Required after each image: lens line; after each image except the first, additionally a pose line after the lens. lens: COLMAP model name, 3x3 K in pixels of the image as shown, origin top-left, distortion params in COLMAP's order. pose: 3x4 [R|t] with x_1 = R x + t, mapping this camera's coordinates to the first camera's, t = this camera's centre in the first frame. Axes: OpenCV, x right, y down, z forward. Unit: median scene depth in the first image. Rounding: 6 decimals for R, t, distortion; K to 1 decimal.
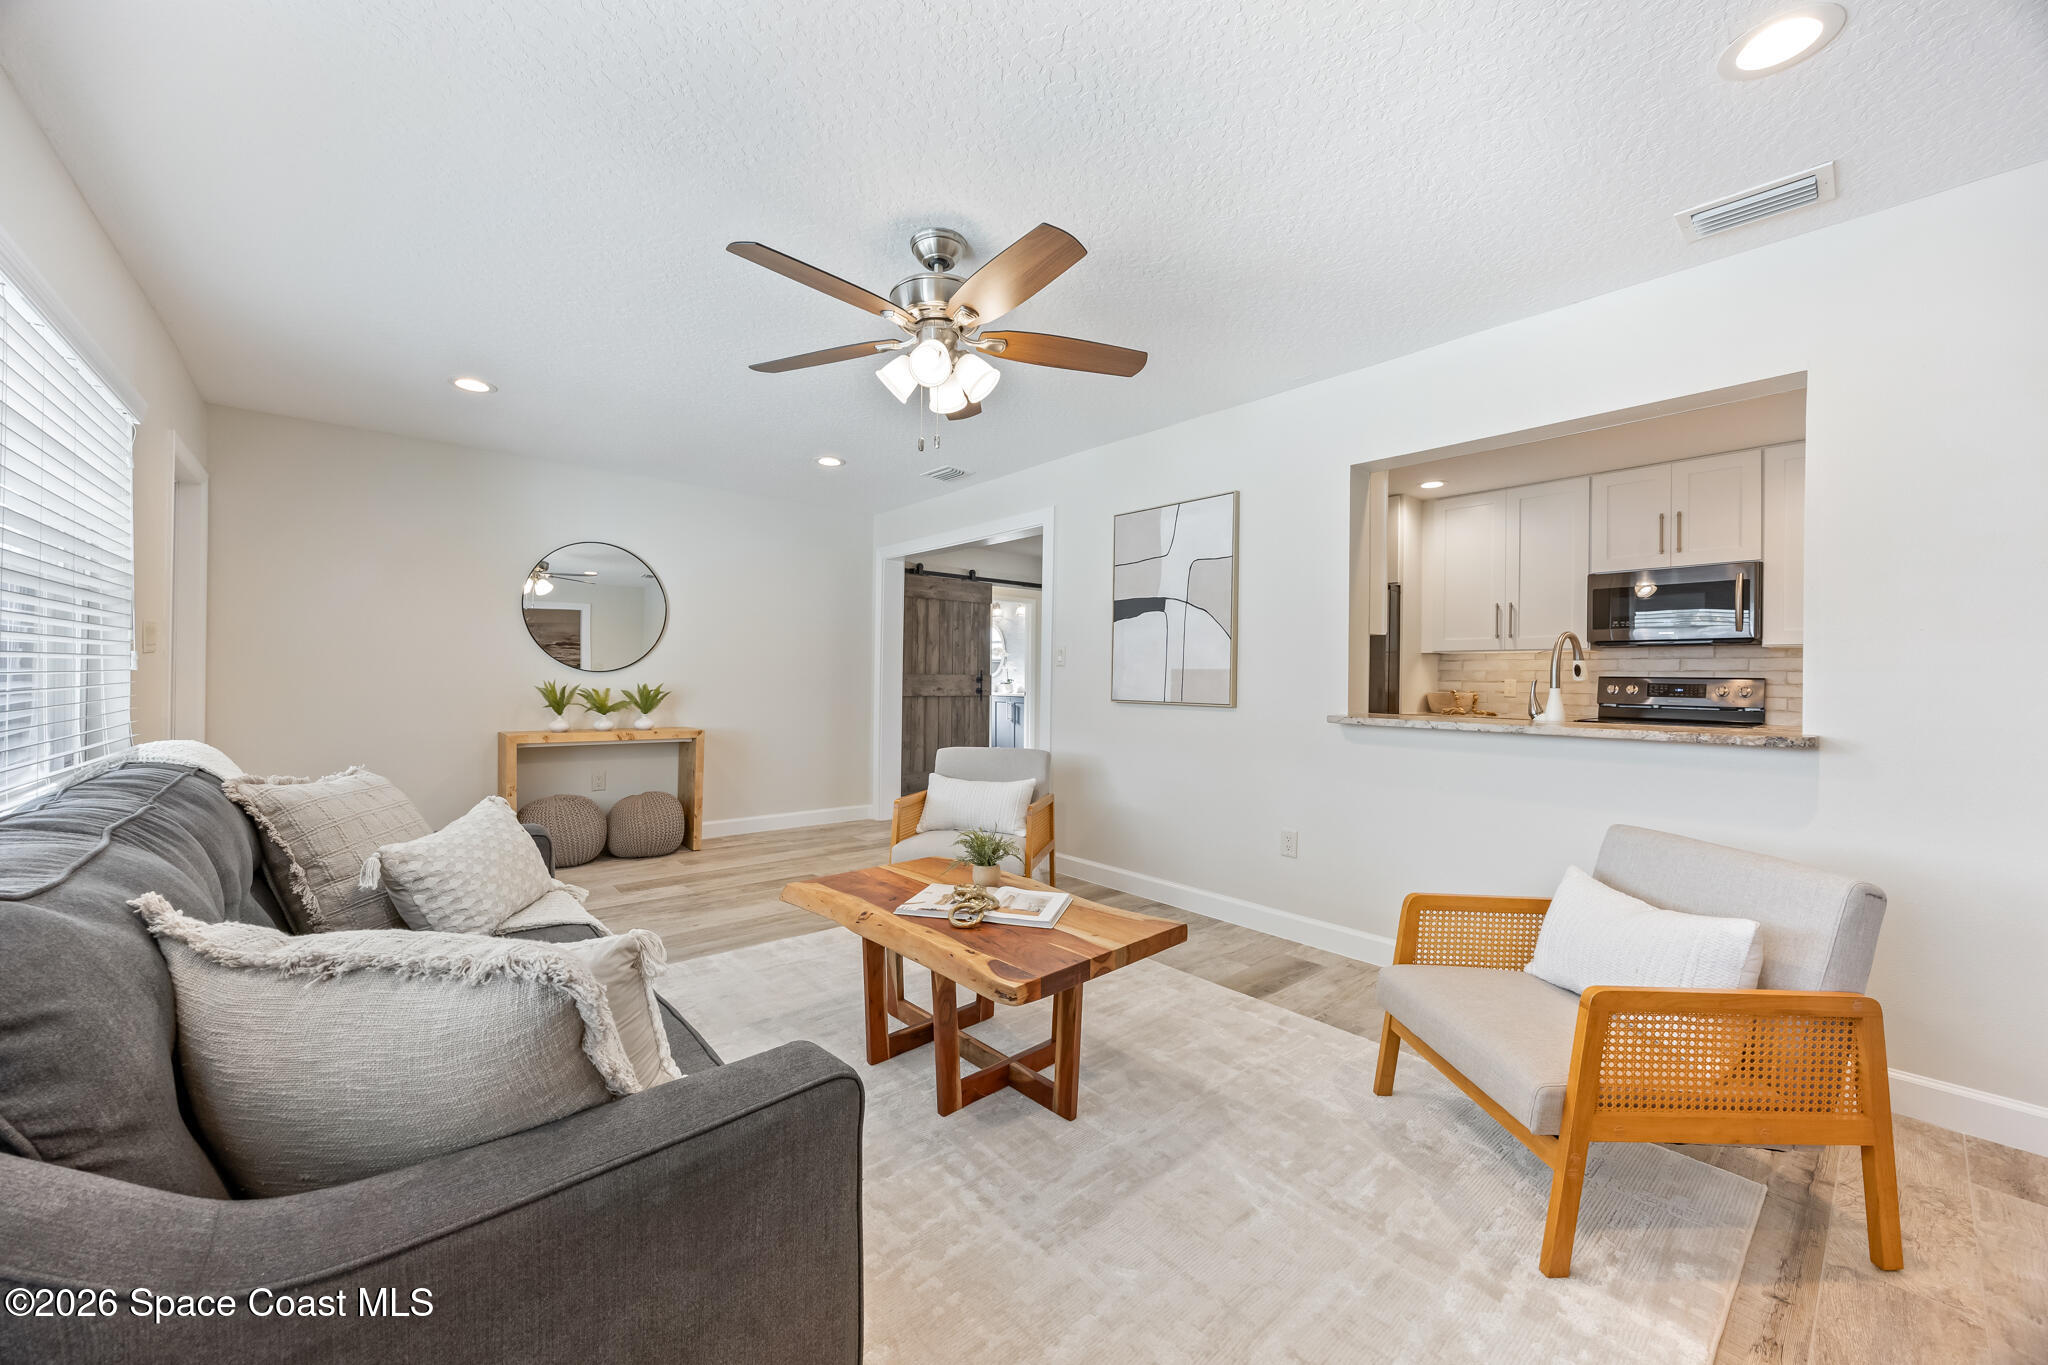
lens RADIAL K [[768.7, 0, 1021.4], [0, 768.7, 677.1], [0, 0, 1]] dist [-0.001494, -0.000714]
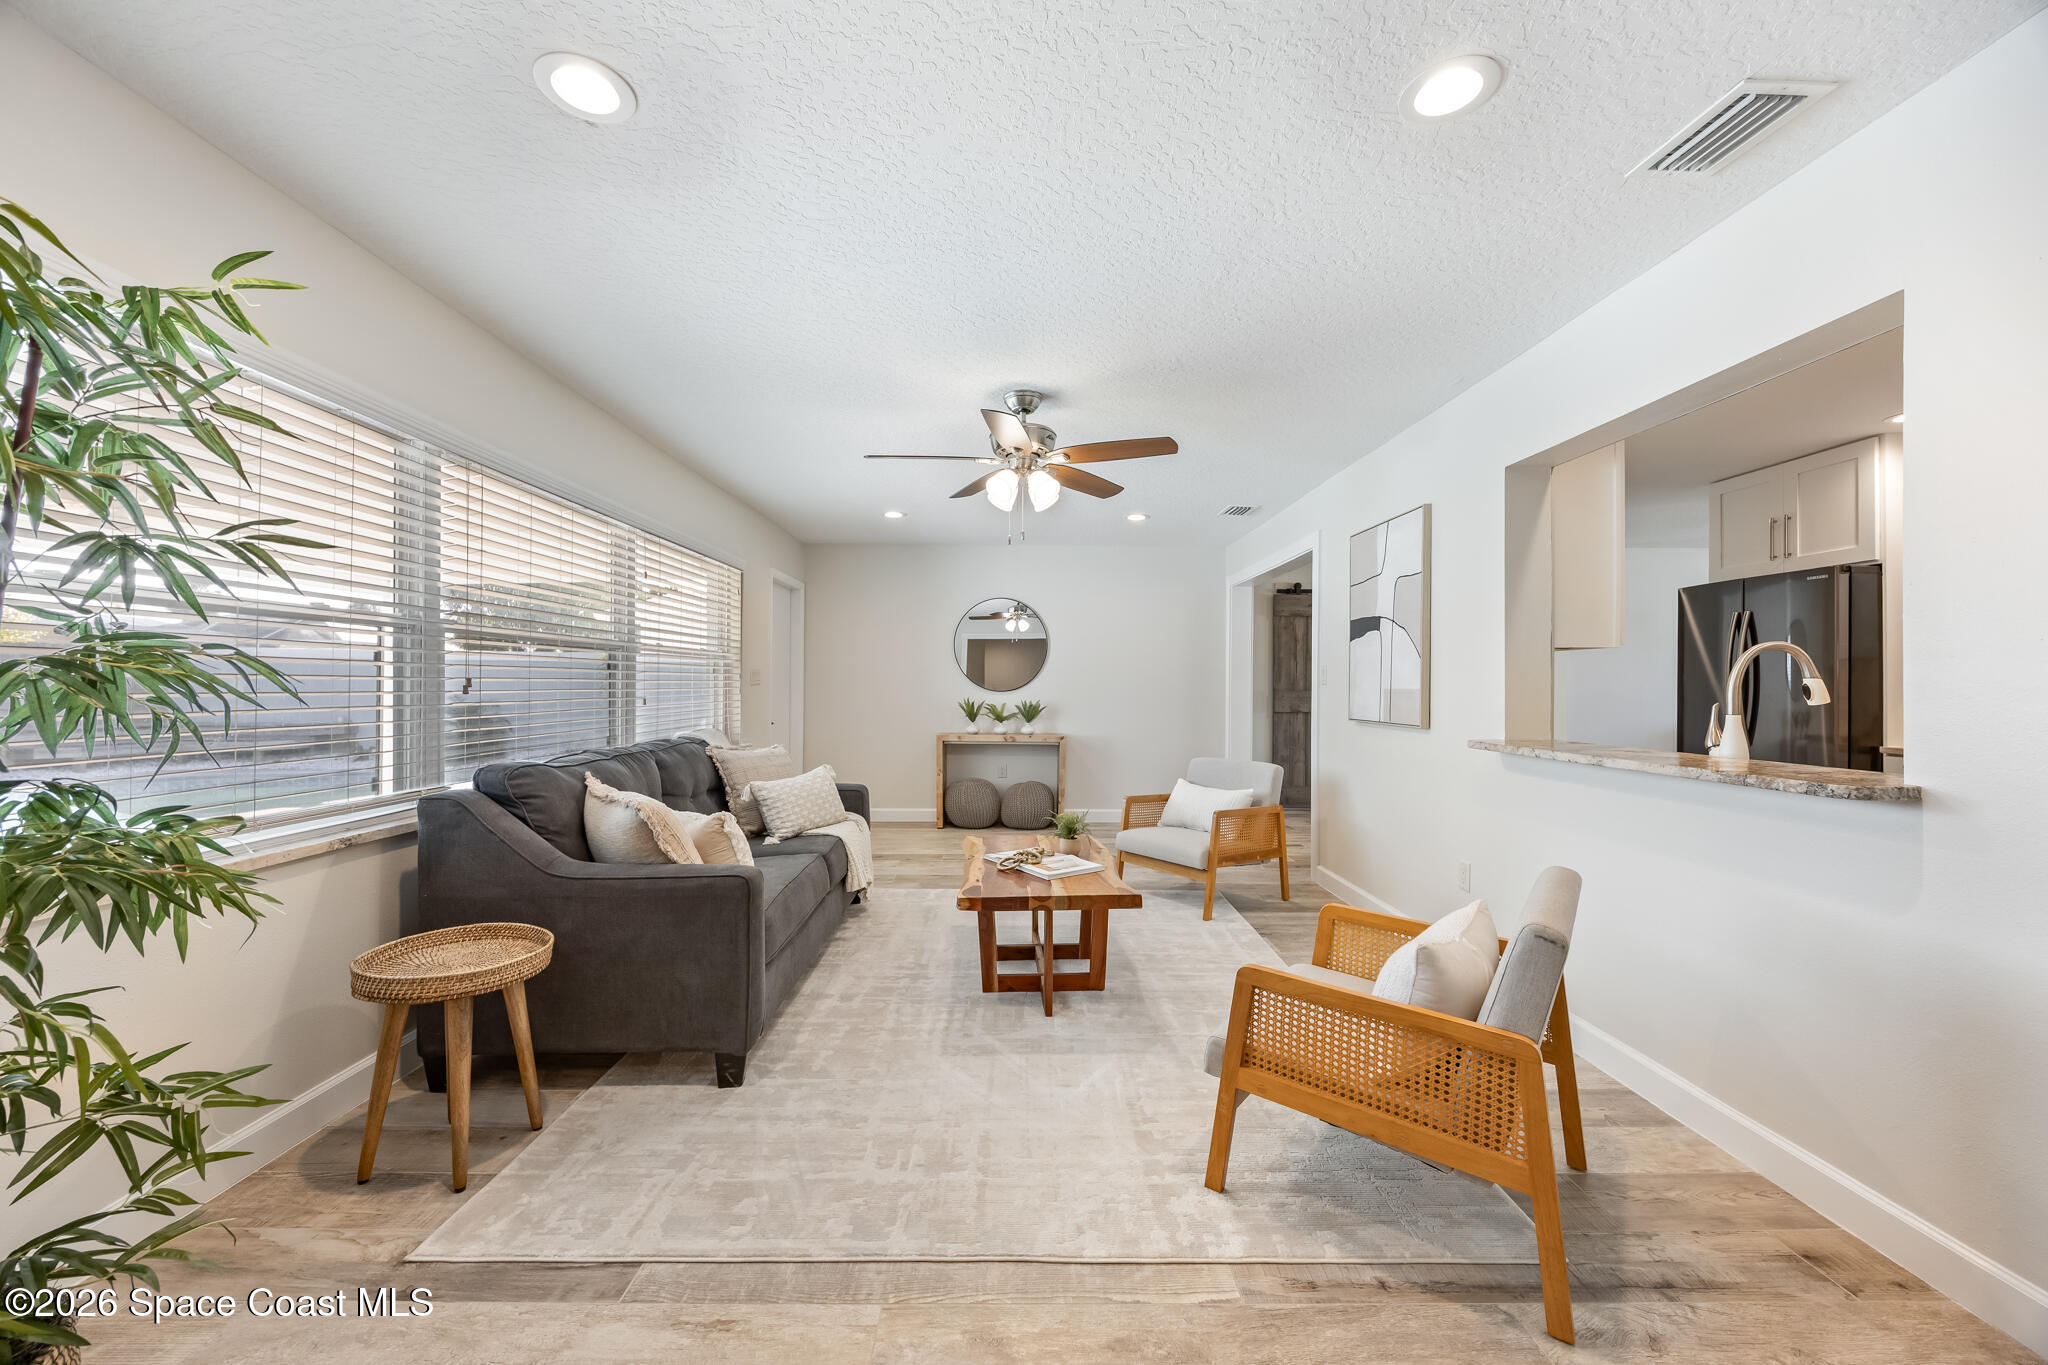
lens RADIAL K [[780.3, 0, 1016.8], [0, 780.3, 677.8], [0, 0, 1]] dist [-0.005094, -0.000066]
pose [[0.761730, -0.013797, -0.647747, 0.487802], [0.004188, 0.999857, -0.016371, -0.010536], [0.647881, 0.009758, 0.761679, -0.066248]]
